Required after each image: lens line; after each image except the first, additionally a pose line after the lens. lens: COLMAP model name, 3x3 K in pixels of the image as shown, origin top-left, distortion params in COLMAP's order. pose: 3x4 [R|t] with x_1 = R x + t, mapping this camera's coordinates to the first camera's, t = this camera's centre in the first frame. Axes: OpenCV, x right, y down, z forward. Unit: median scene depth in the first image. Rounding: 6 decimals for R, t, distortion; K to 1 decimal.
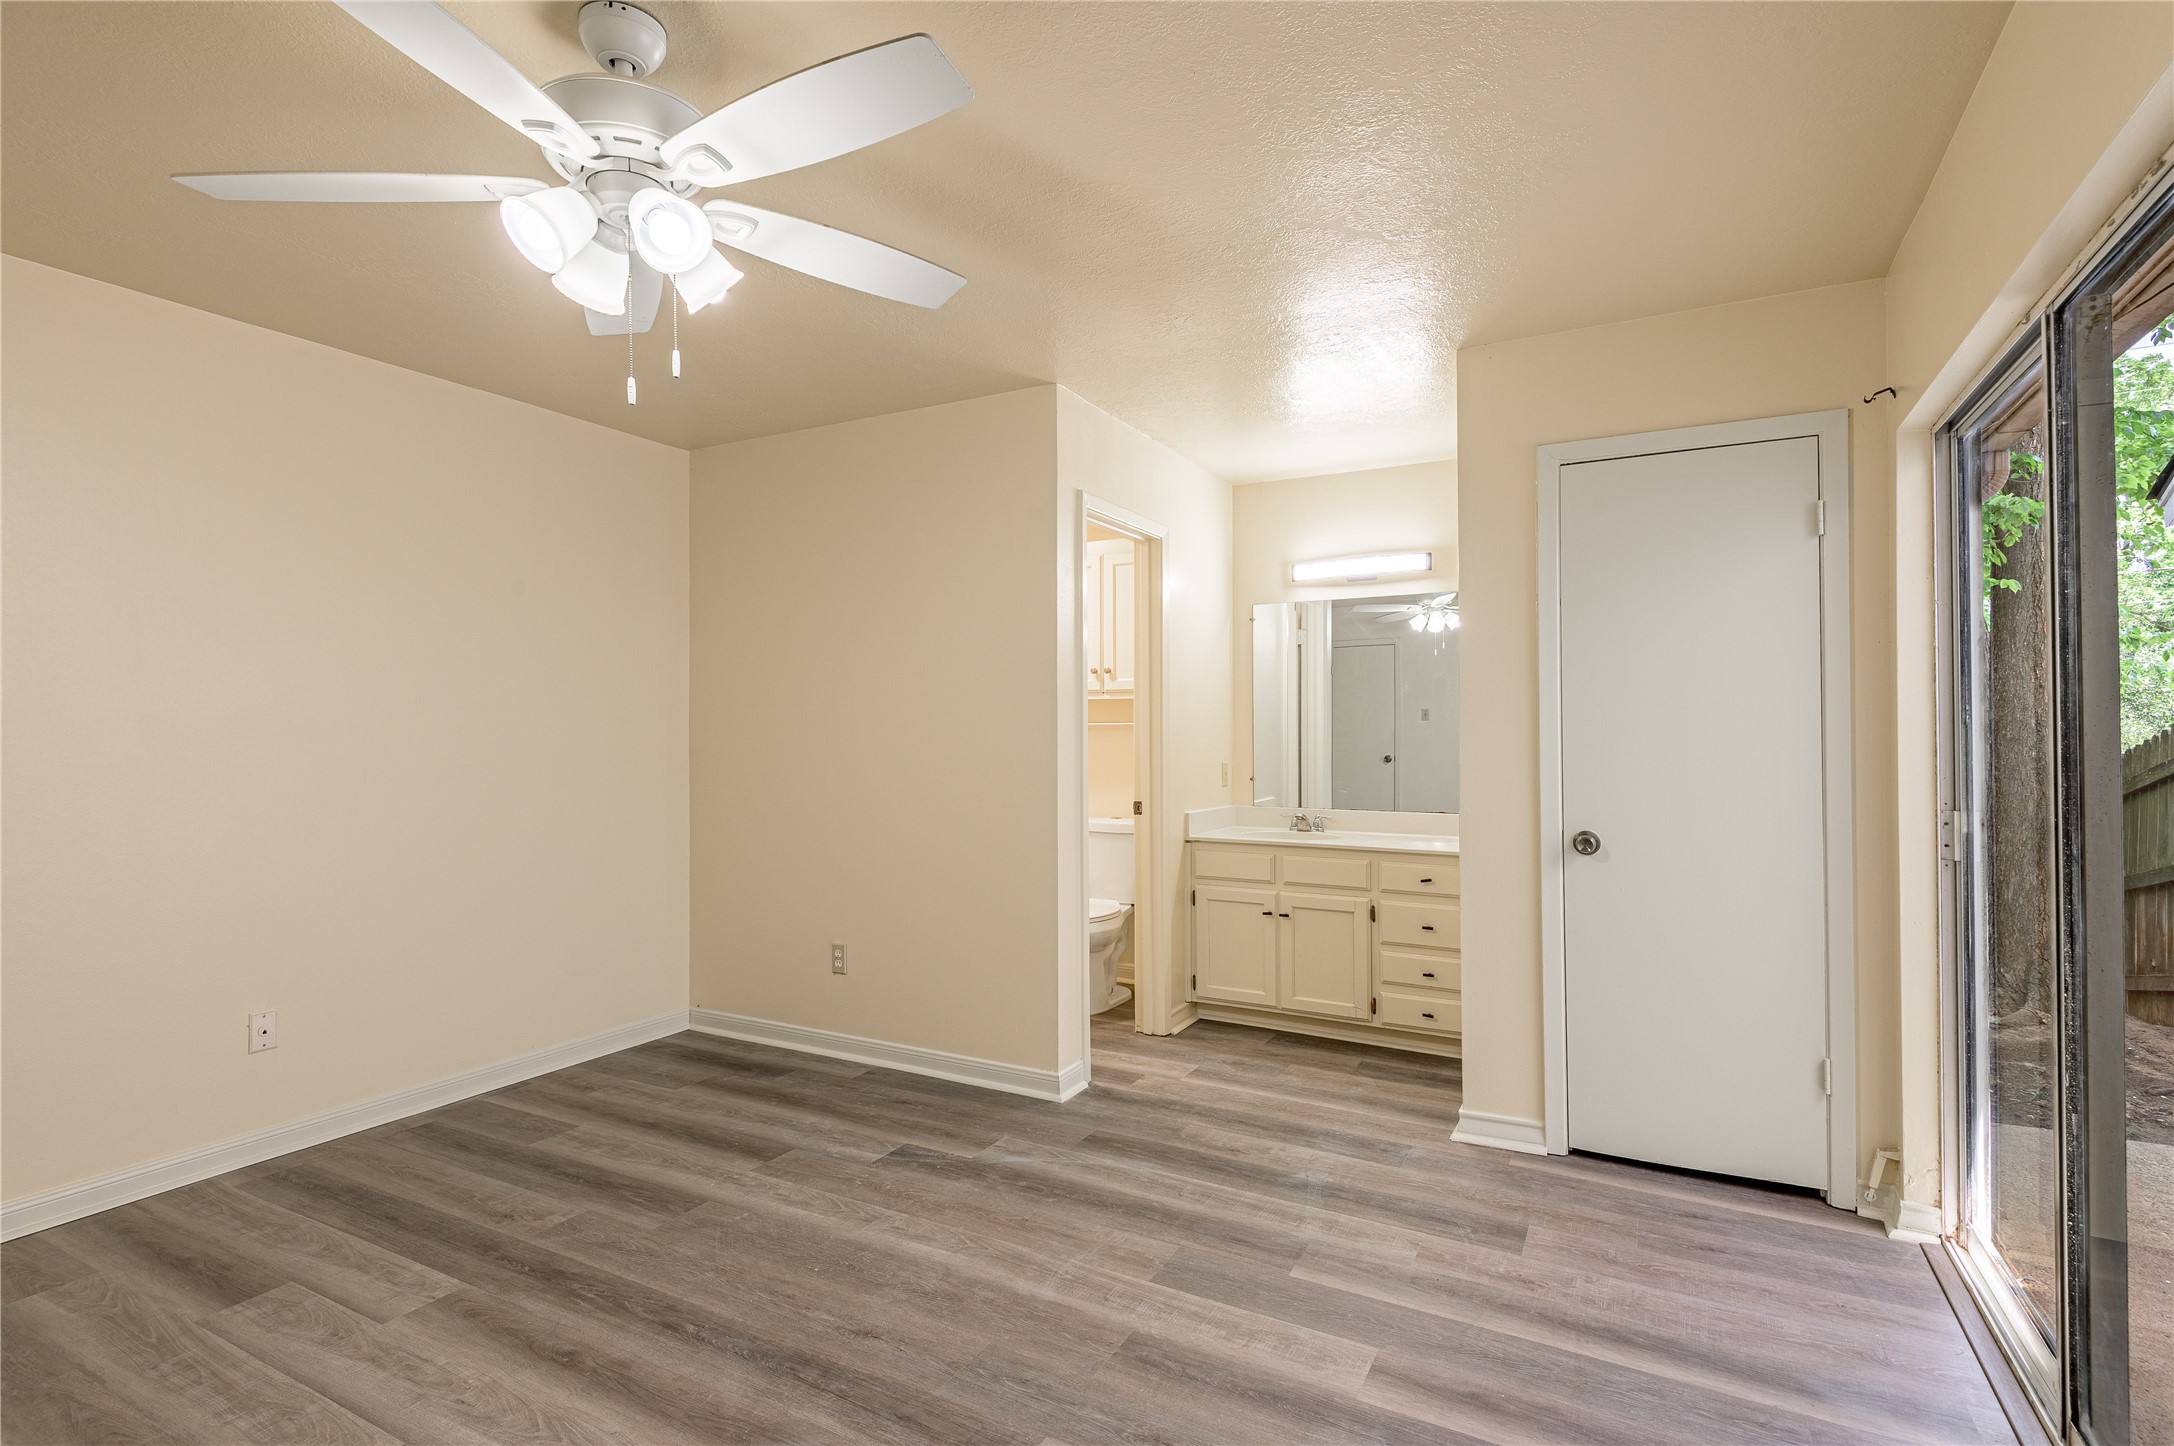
lens RADIAL K [[996.9, 0, 1079.9], [0, 996.9, 730.6], [0, 0, 1]] dist [0.038881, -0.025053]
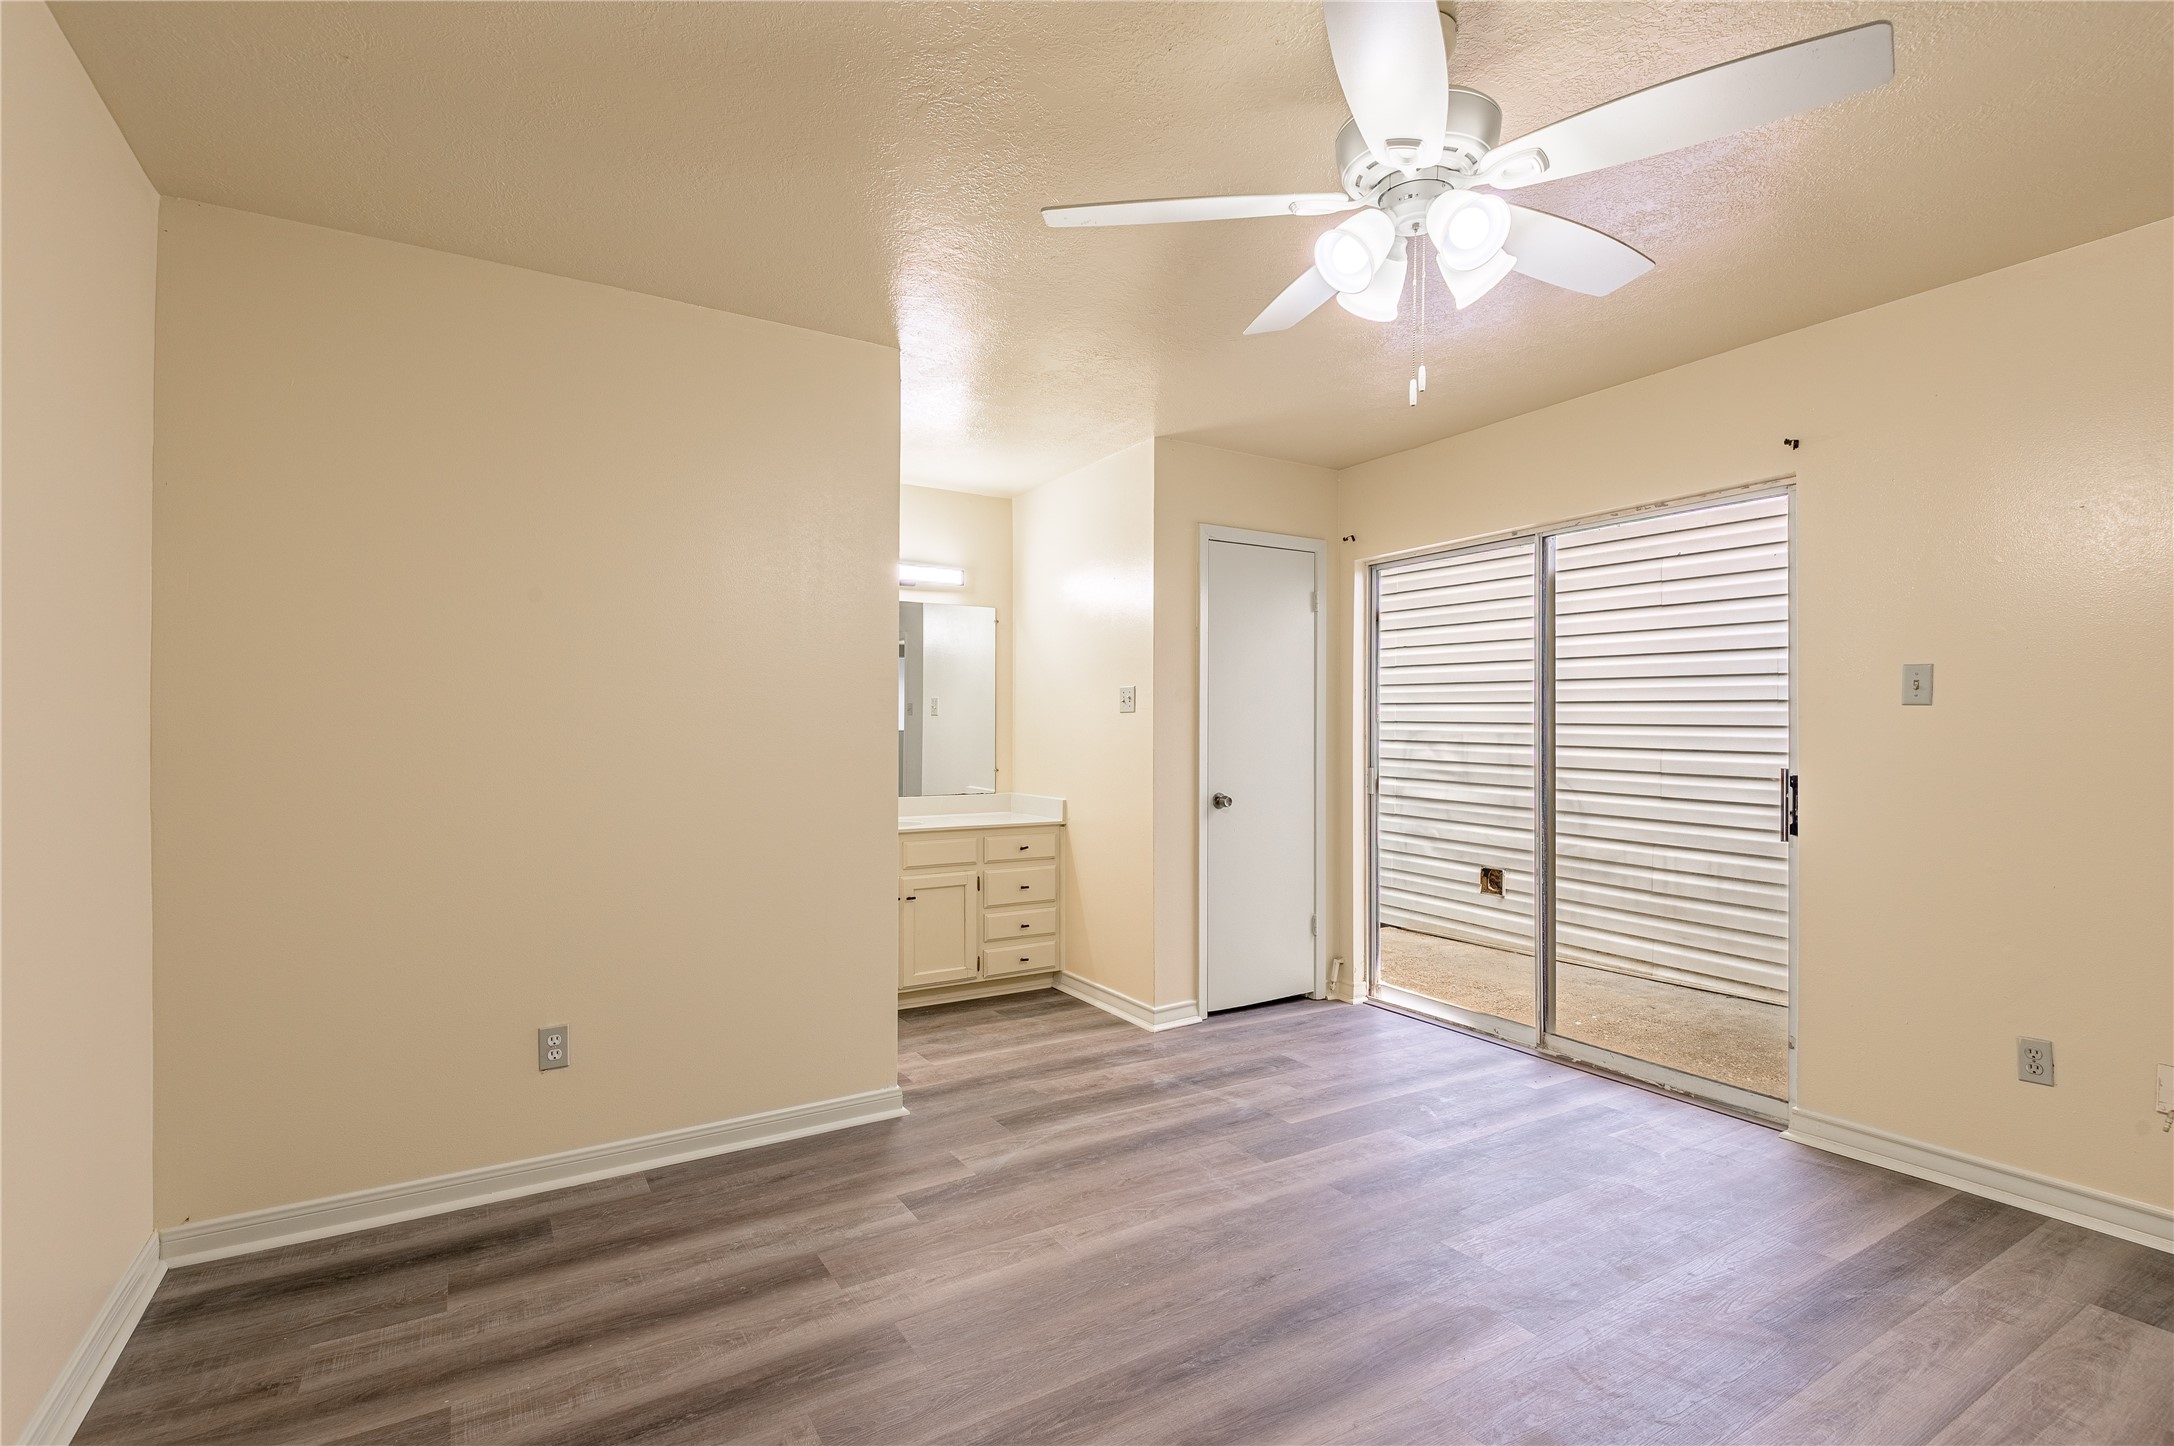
lens RADIAL K [[996.9, 0, 1079.9], [0, 996.9, 730.6], [0, 0, 1]] dist [0.038881, -0.025053]
pose [[0.519832, -0.003051, 0.854263, -0.813033], [-0.001899, 0.999987, 0.004727, 0.002358], [-0.854266, -0.004079, 0.519820, 0.399930]]
